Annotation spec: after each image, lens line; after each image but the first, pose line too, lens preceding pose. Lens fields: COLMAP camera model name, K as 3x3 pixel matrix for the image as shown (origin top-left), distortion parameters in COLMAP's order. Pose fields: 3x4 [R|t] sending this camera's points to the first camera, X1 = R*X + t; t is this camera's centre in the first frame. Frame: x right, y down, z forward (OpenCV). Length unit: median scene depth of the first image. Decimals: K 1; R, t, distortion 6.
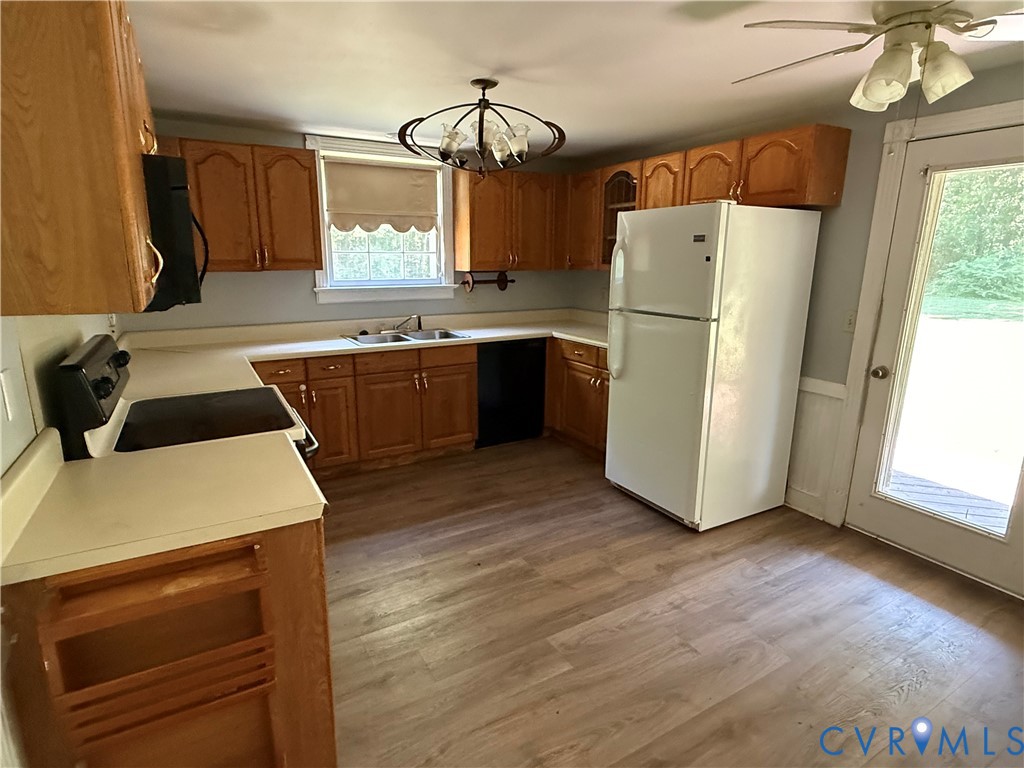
lens RADIAL K [[551.9, 0, 511.6], [0, 551.9, 385.2], [0, 0, 1]] dist [0.001987, -0.000324]
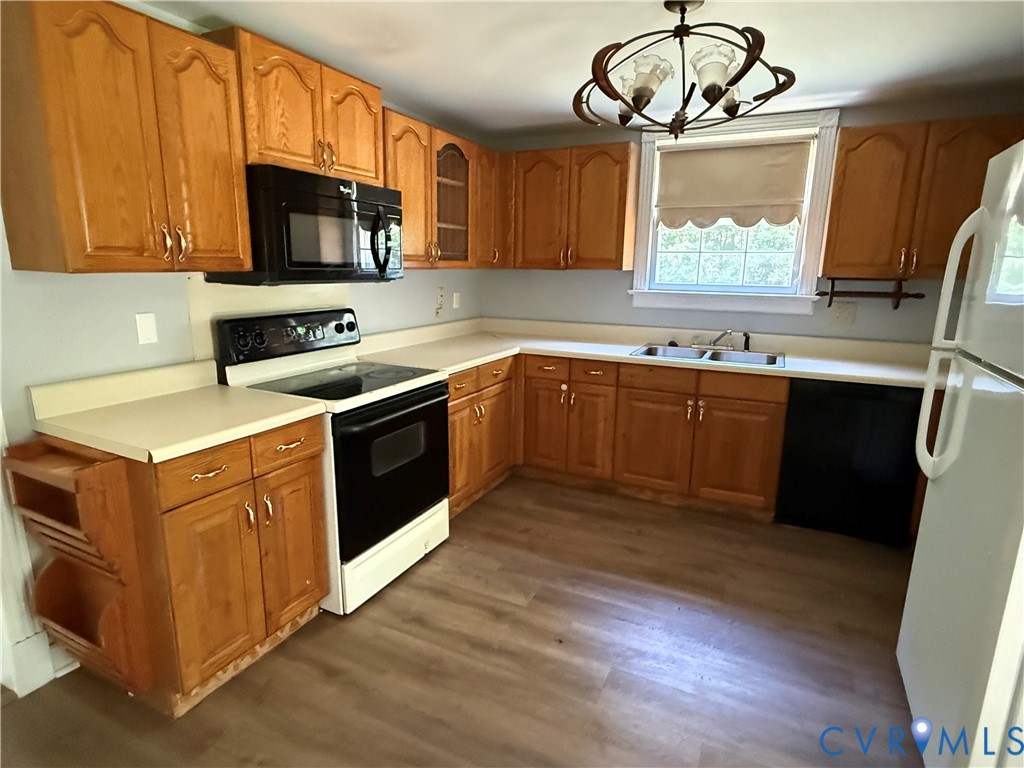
lens RADIAL K [[551.9, 0, 512.6], [0, 551.9, 382.4], [0, 0, 1]] dist [0.001987, -0.000324]
pose [[0.556590, 0.178415, -0.811404, 0.329783], [-0.201025, 0.976568, 0.076837, -0.054935], [0.806100, 0.120346, 0.579413, 0.317269]]
